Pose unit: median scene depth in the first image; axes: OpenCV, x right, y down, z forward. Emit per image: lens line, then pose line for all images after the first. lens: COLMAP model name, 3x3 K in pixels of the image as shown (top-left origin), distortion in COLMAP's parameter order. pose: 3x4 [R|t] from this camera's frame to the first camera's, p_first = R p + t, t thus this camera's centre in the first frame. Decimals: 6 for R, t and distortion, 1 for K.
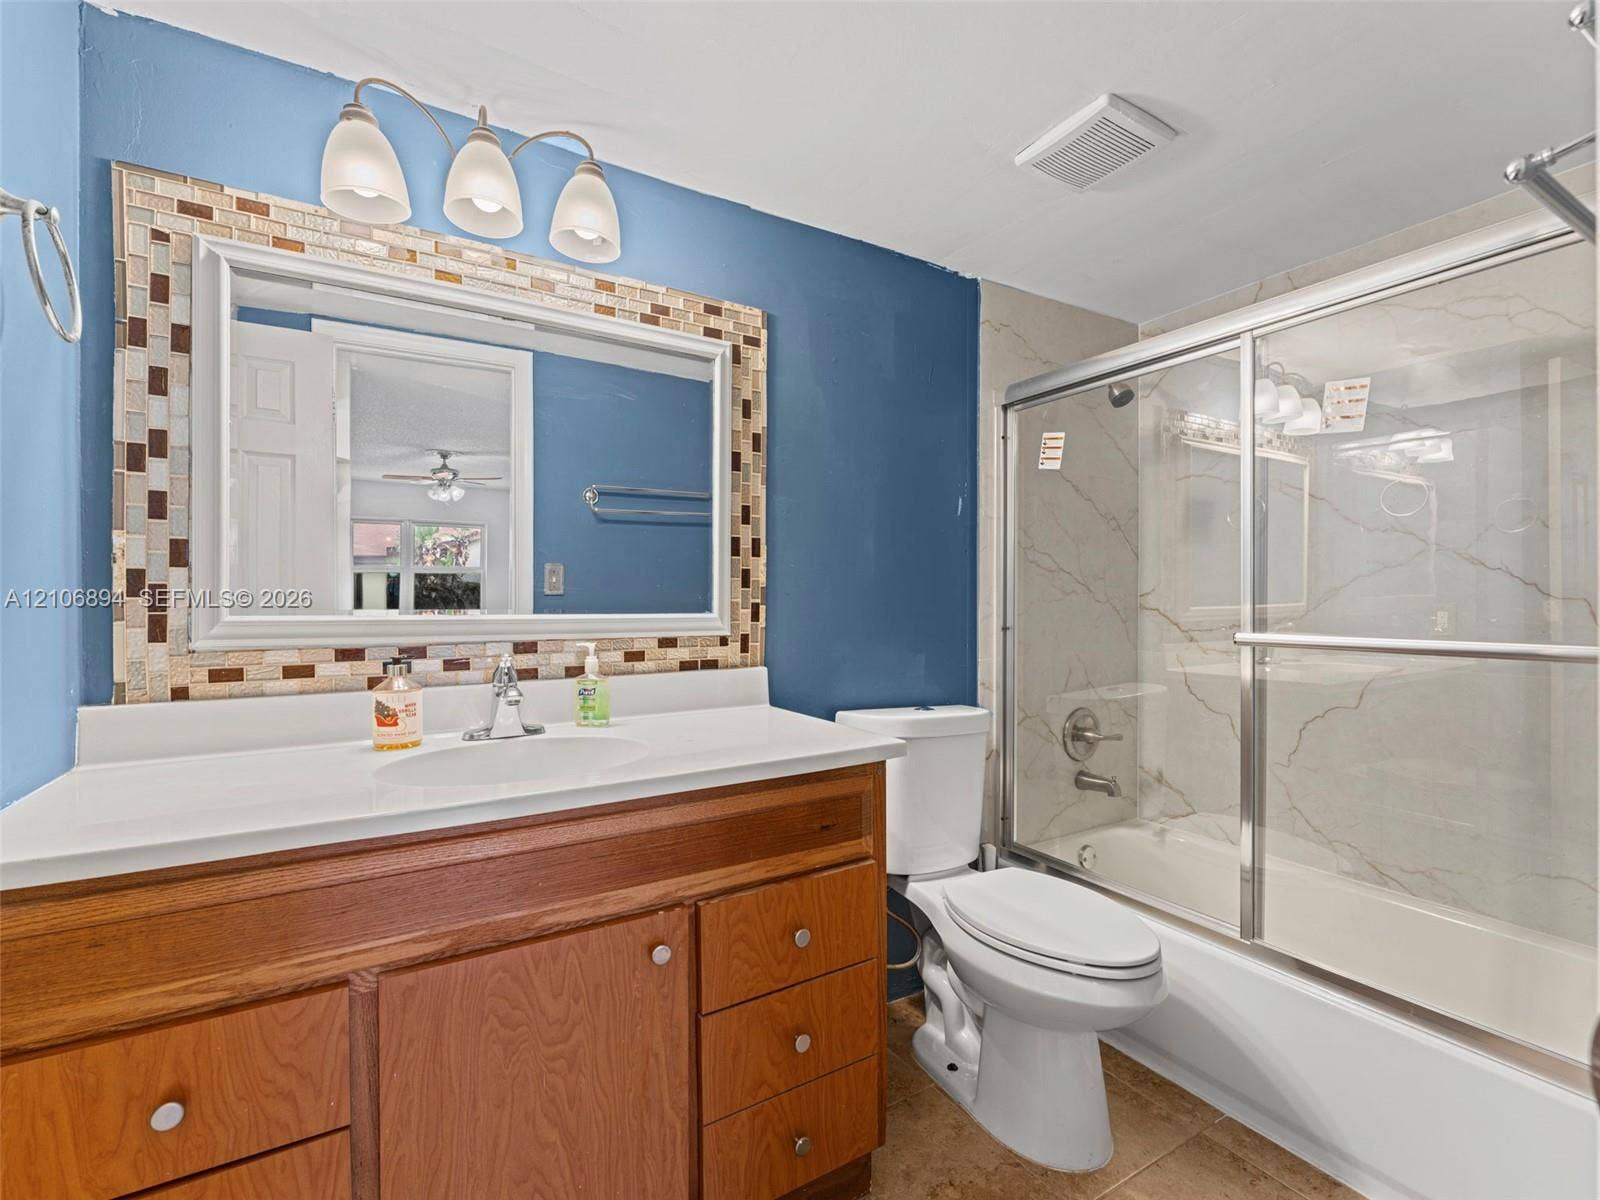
lens RADIAL K [[718.9, 0, 812.0], [0, 718.9, 604.1], [0, 0, 1]] dist [0.000412, -0.001265]
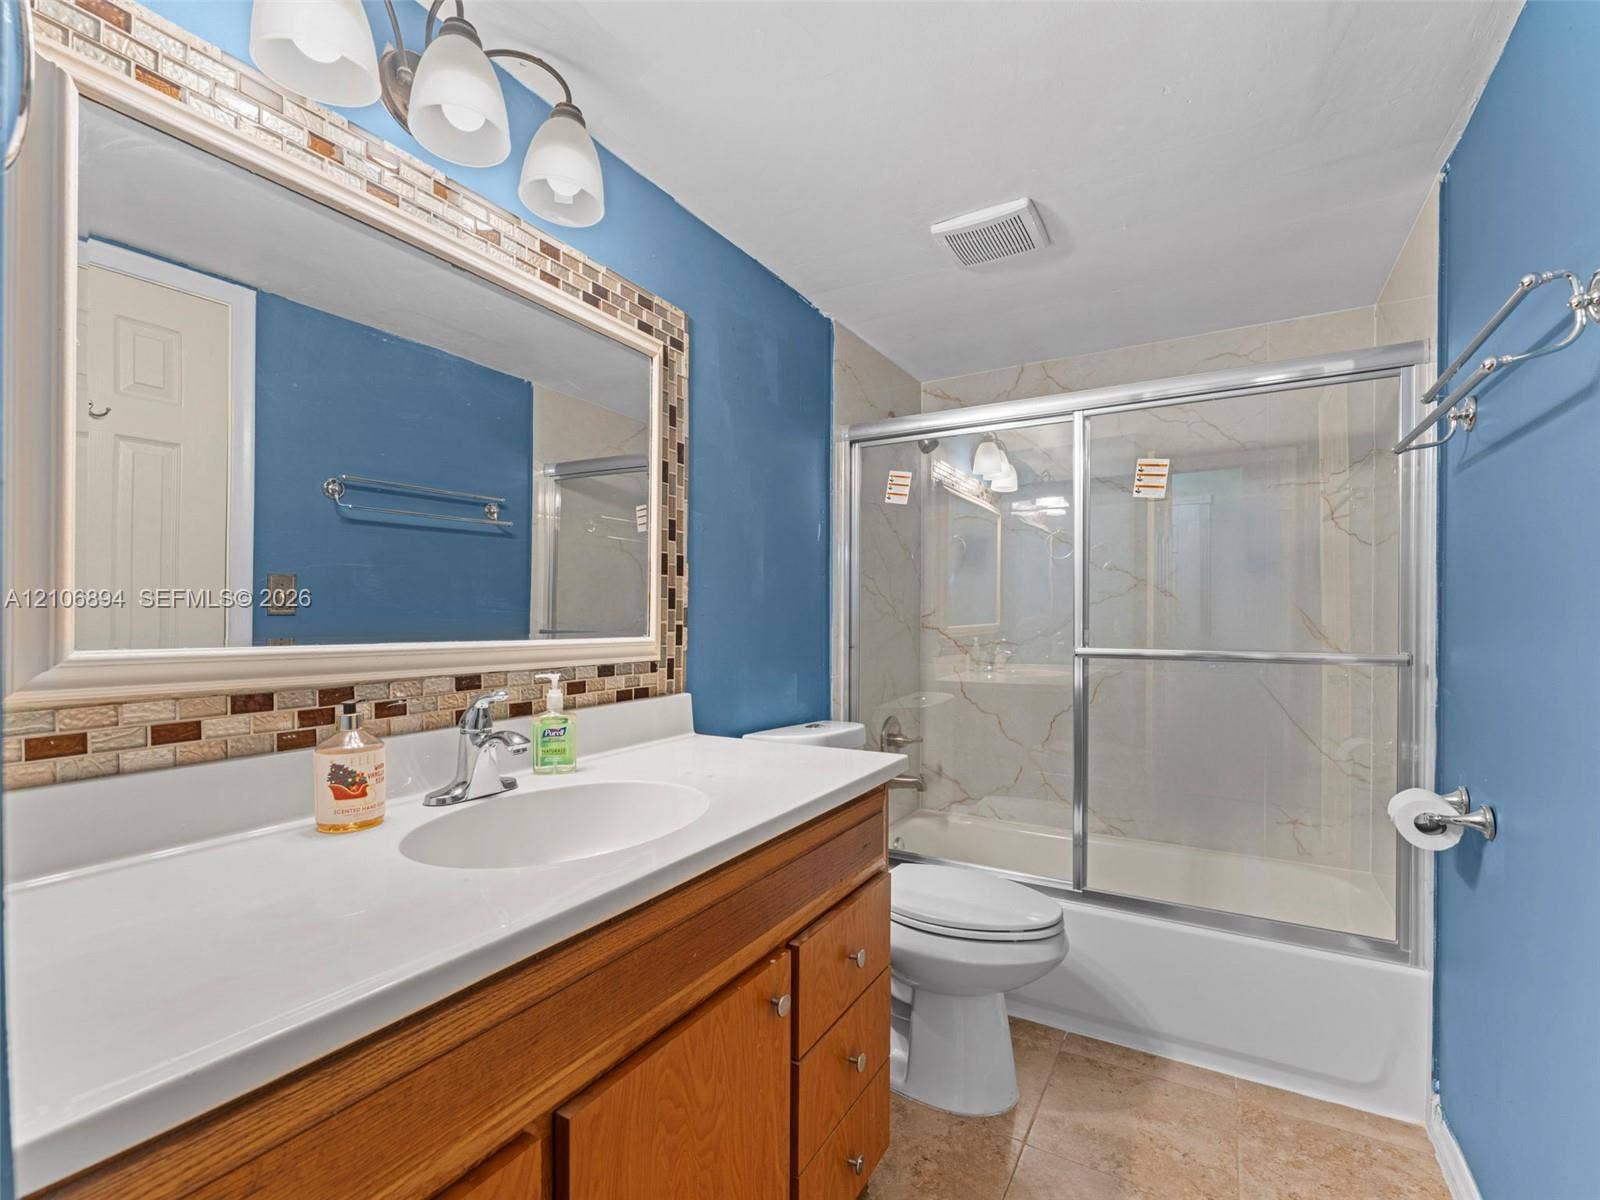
lens RADIAL K [[718.9, 0, 807.5], [0, 718.9, 622.4], [0, 0, 1]] dist [0.000412, -0.001265]
pose [[0.878252, -0.001671, 0.478195, -0.470767], [0.001586, 0.999999, 0.000582, -0.006610], [-0.478195, 0.000247, 0.878253, 0.125556]]
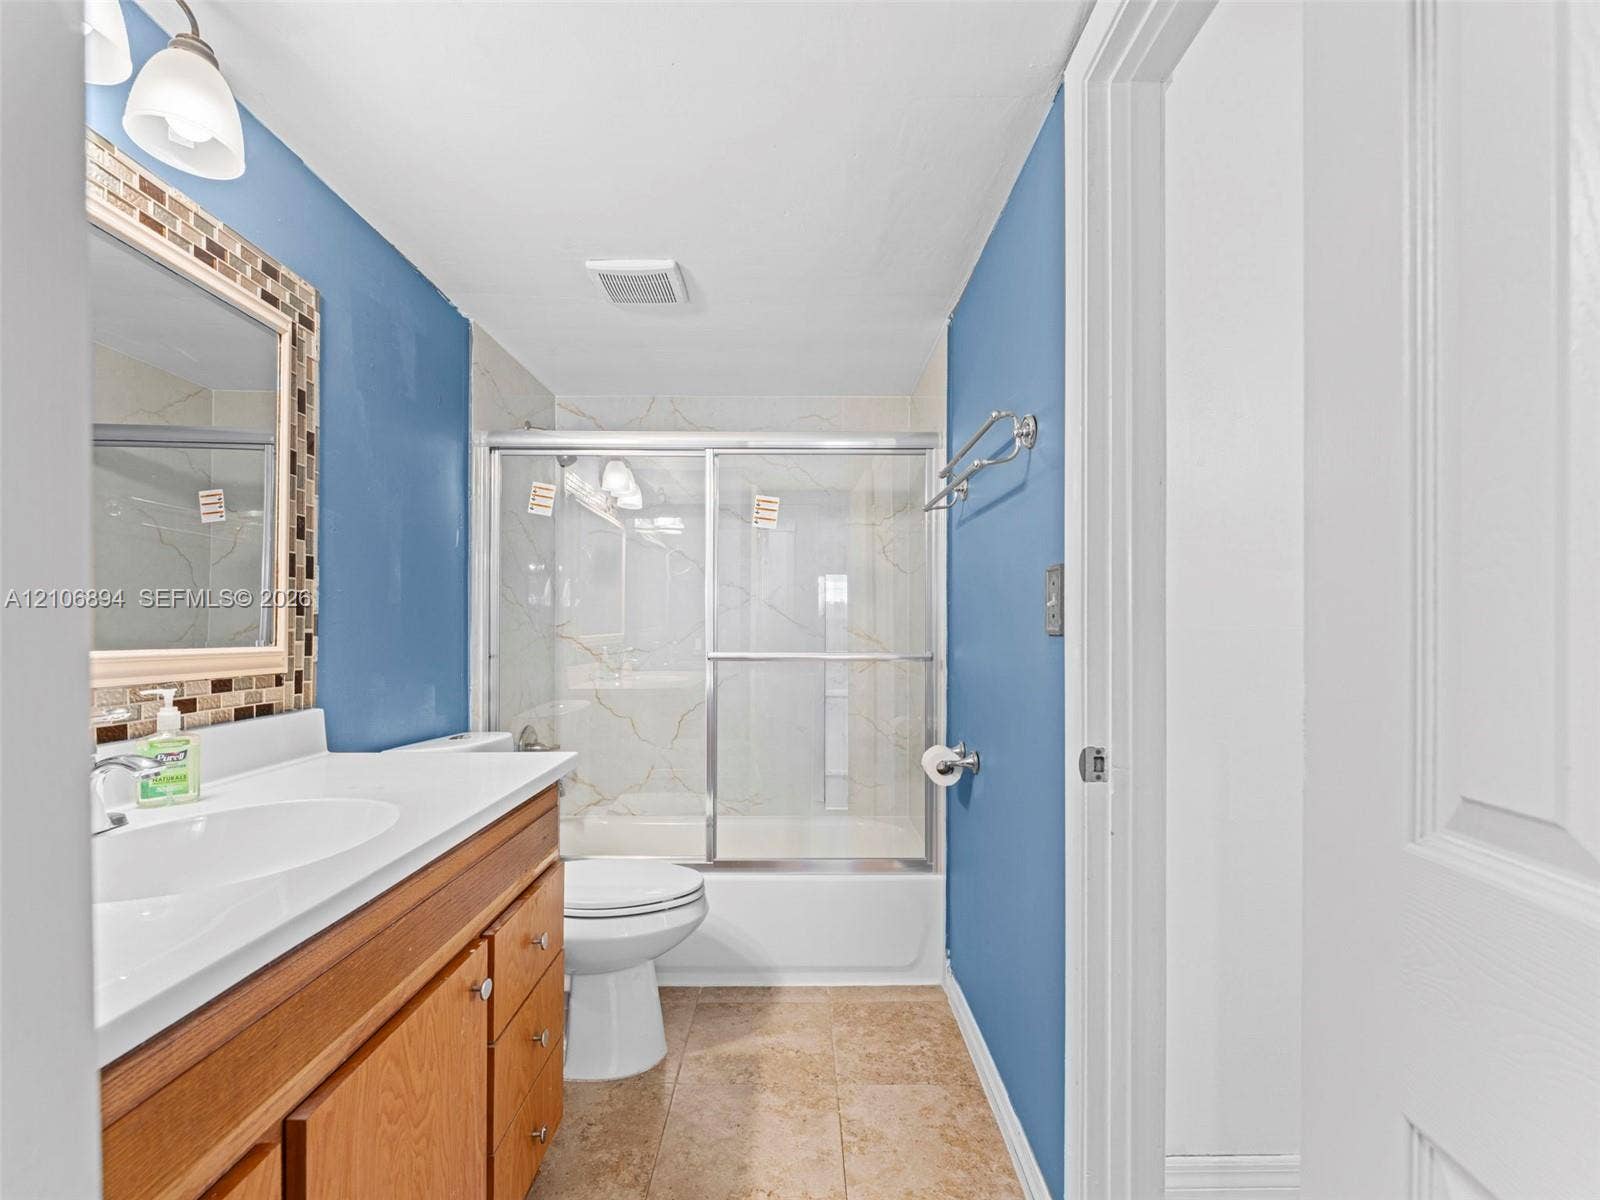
lens RADIAL K [[718.9, 0, 799.6], [0, 718.9, 630.4], [0, 0, 1]] dist [0.000412, -0.001265]
pose [[0.517078, 0.000712, 0.855938, -0.624542], [0.003844, 0.999988, -0.003155, -0.000068], [-0.855930, 0.004922, 0.517069, 0.089040]]
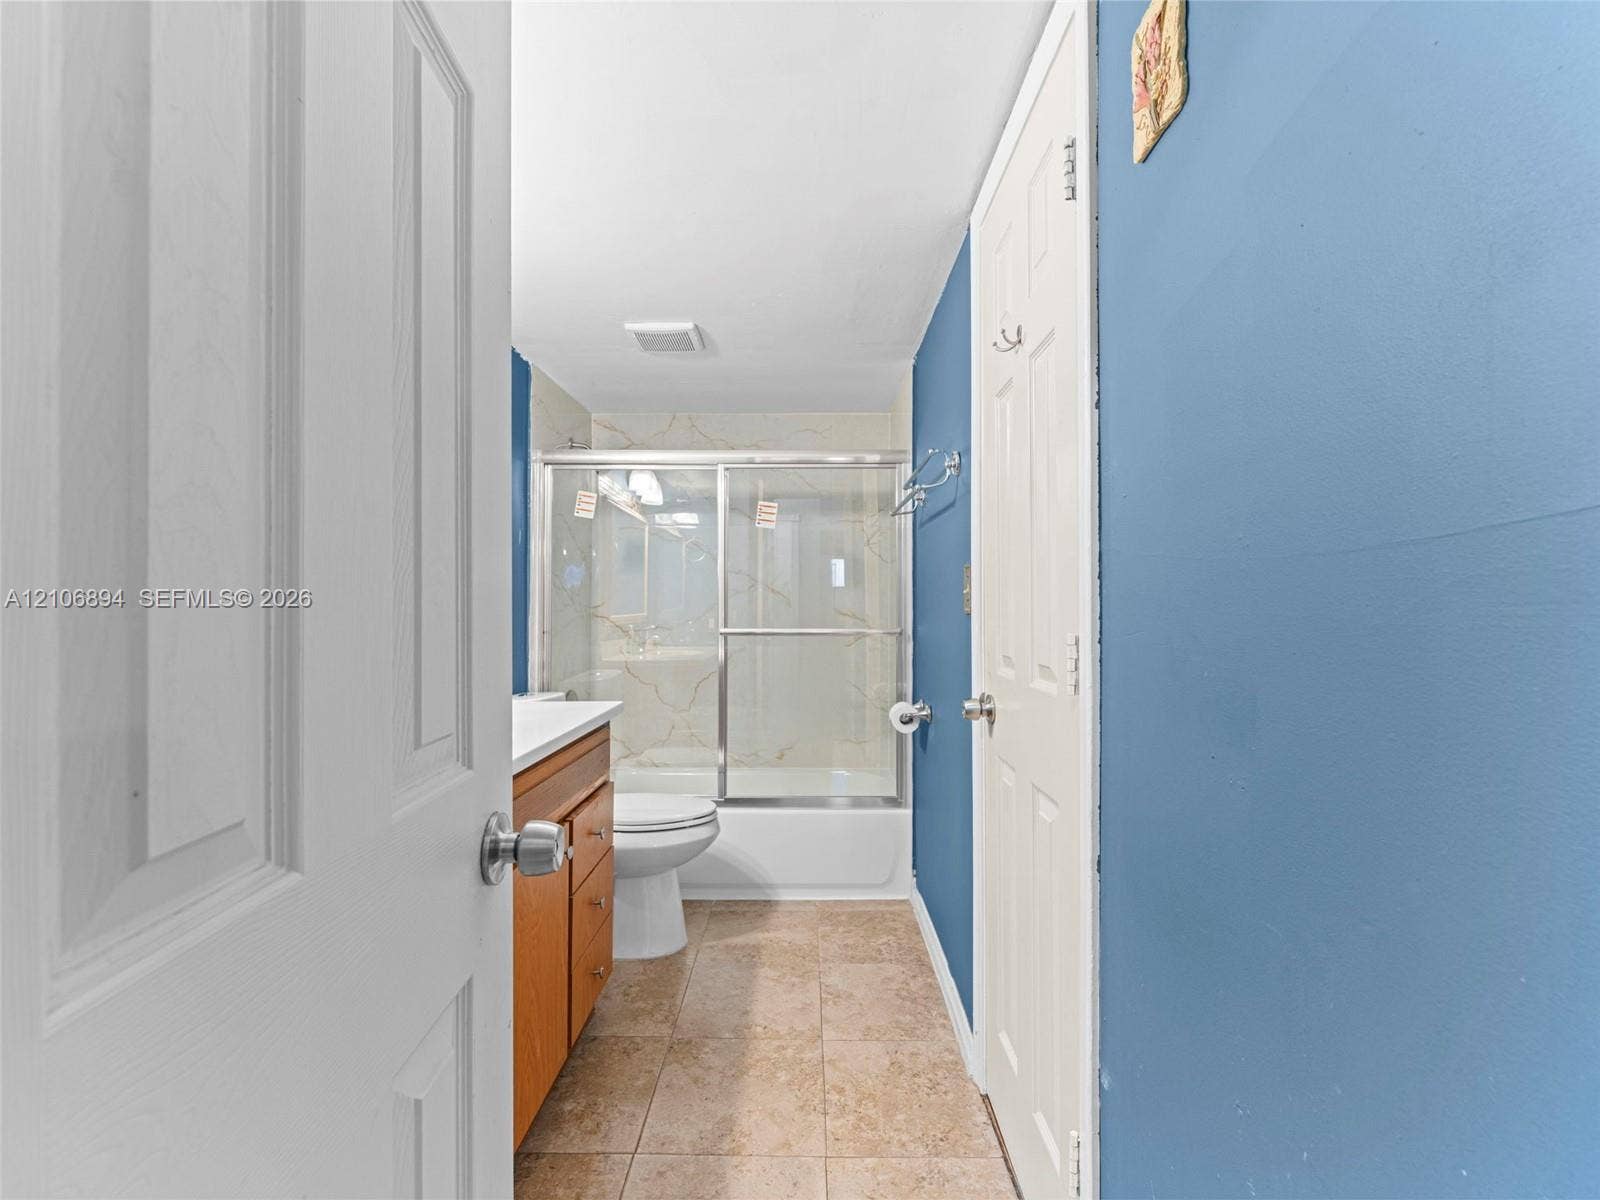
lens RADIAL K [[718.9, 0, 803.5], [0, 718.9, 605.0], [0, 0, 1]] dist [0.000412, -0.001265]
pose [[0.526763, 0.006944, 0.849984, -0.921265], [0.004611, 0.999929, -0.011027, 0.001148], [-0.850000, 0.009727, 0.526694, -0.147390]]
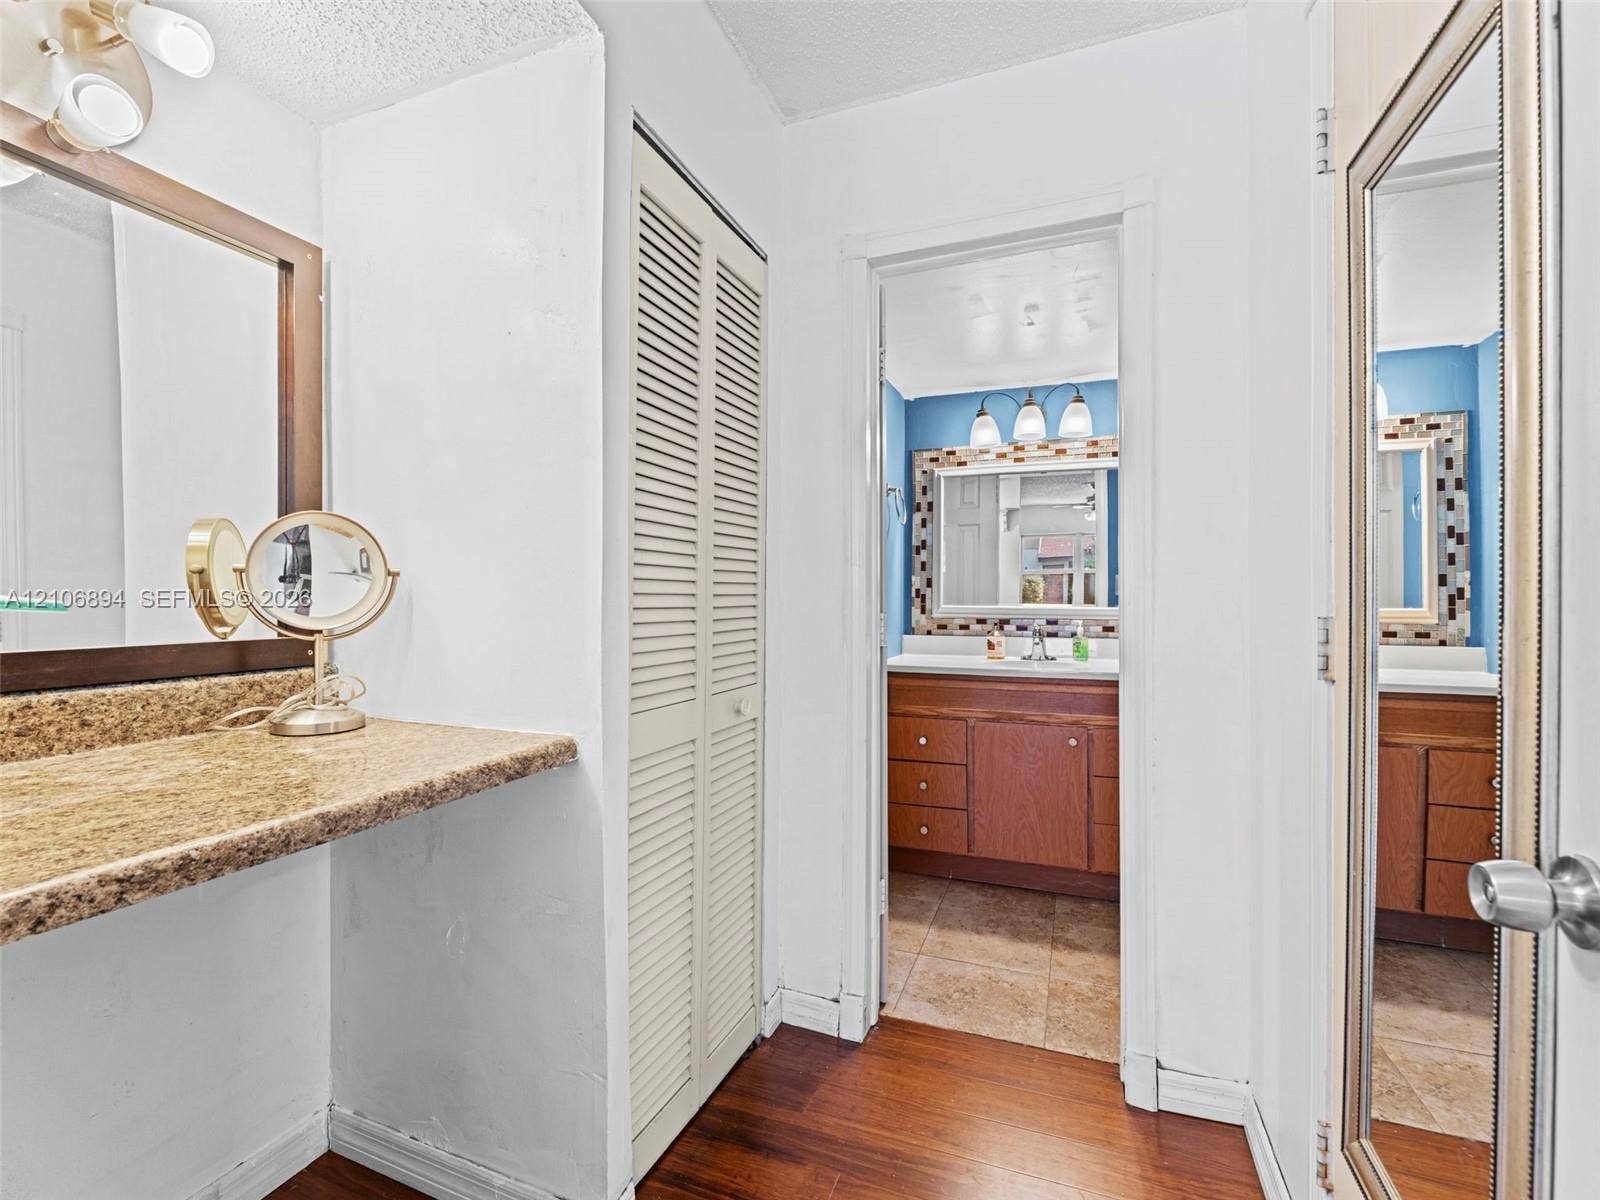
lens RADIAL K [[718.9, 0, 777.6], [0, 718.9, 588.6], [0, 0, 1]] dist [0.000412, -0.001265]
pose [[0.584448, -0.004778, -0.811417, 0.906115], [-0.008988, 0.999883, -0.012362, -0.006039], [0.811381, 0.014518, 0.584337, -0.966222]]
